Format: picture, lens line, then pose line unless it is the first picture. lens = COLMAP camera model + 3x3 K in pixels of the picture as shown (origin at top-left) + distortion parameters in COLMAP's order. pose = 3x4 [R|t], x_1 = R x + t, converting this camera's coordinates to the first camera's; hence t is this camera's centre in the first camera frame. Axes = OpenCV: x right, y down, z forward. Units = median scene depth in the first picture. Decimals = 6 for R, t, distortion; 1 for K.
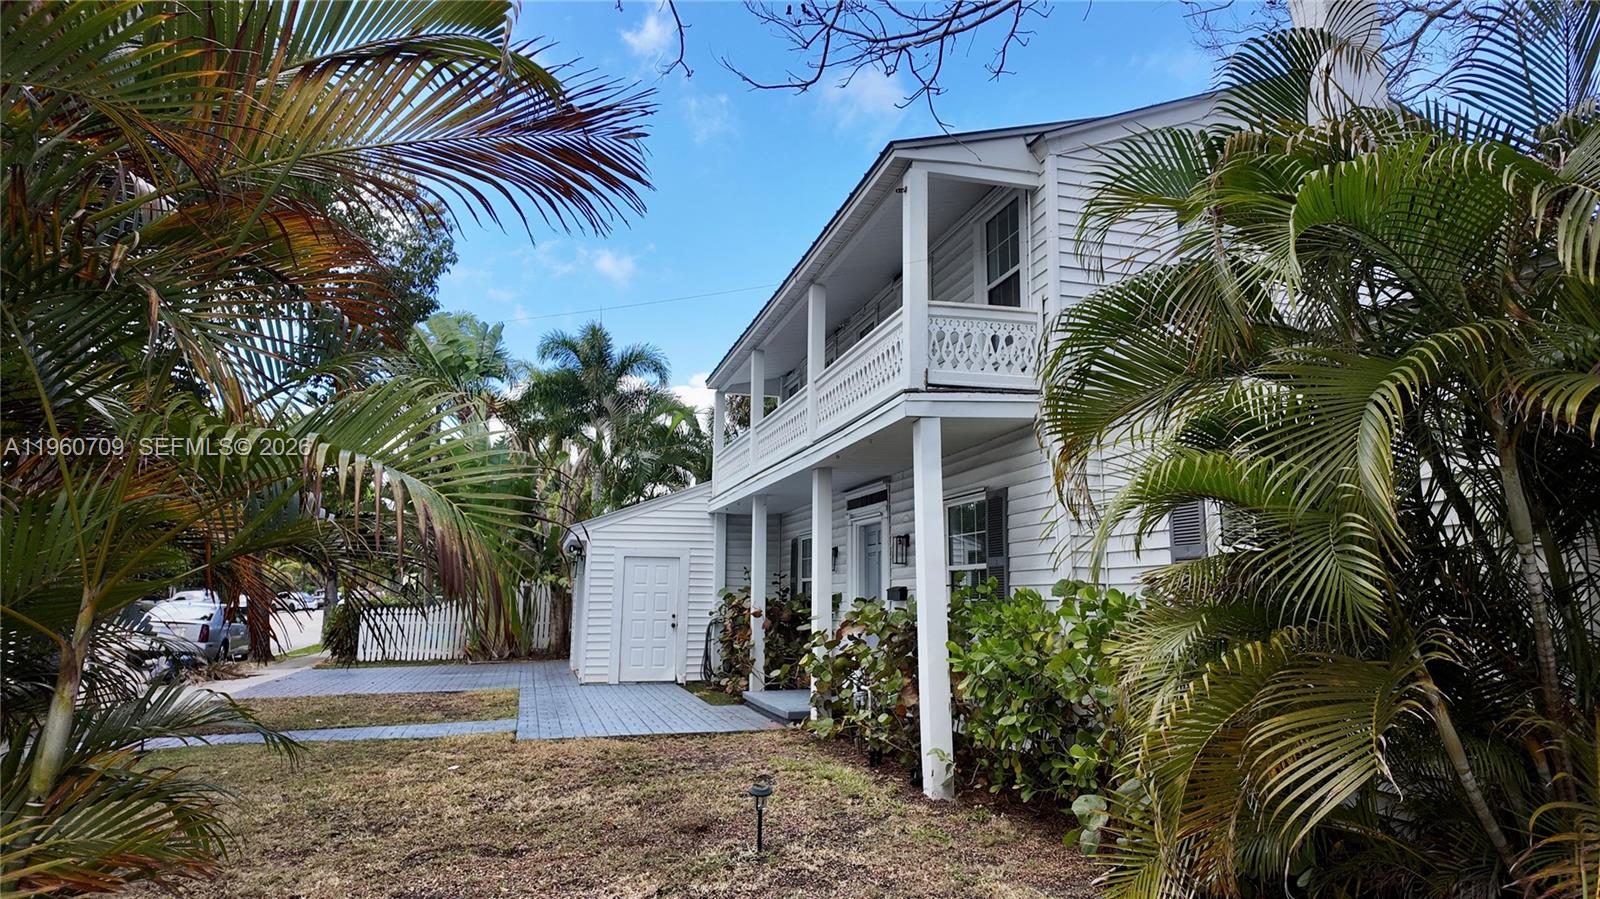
lens RADIAL K [[932.9, 0, 807.3], [0, 932.9, 453.9], [0, 0, 1]] dist [0.029873, -0.000694]
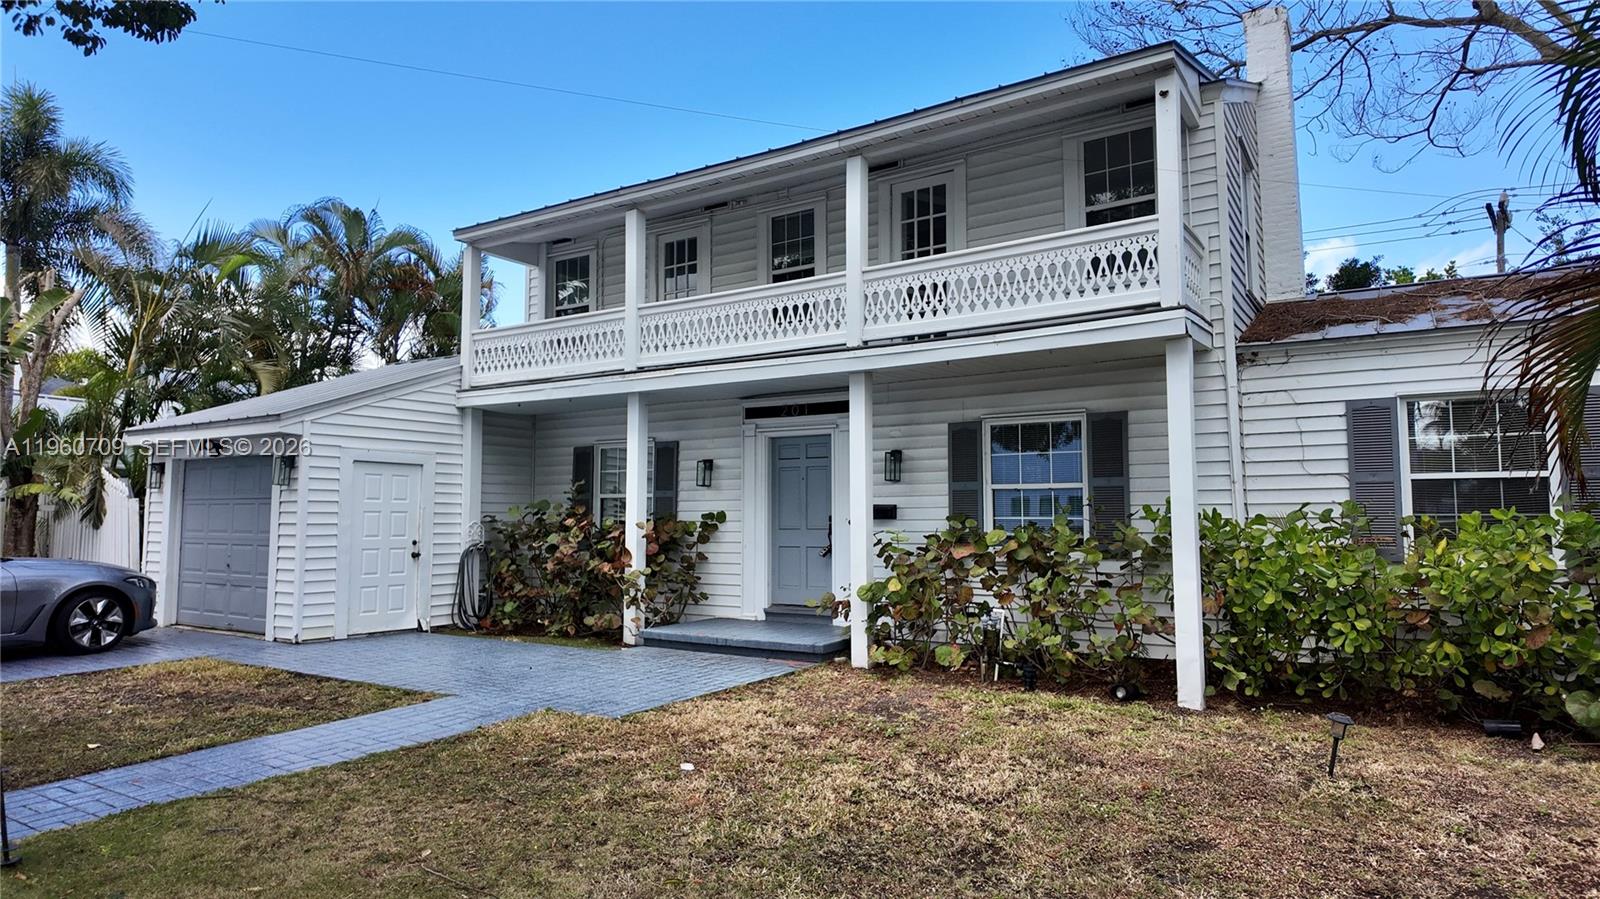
lens RADIAL K [[932.9, 0, 807.3], [0, 932.9, 453.9], [0, 0, 1]] dist [0.029873, -0.000694]
pose [[0.749725, 0.042264, 0.660399, -0.401835], [-0.097766, 0.994081, 0.047372, 0.037020], [-0.654488, -0.100081, 0.749419, 0.240556]]
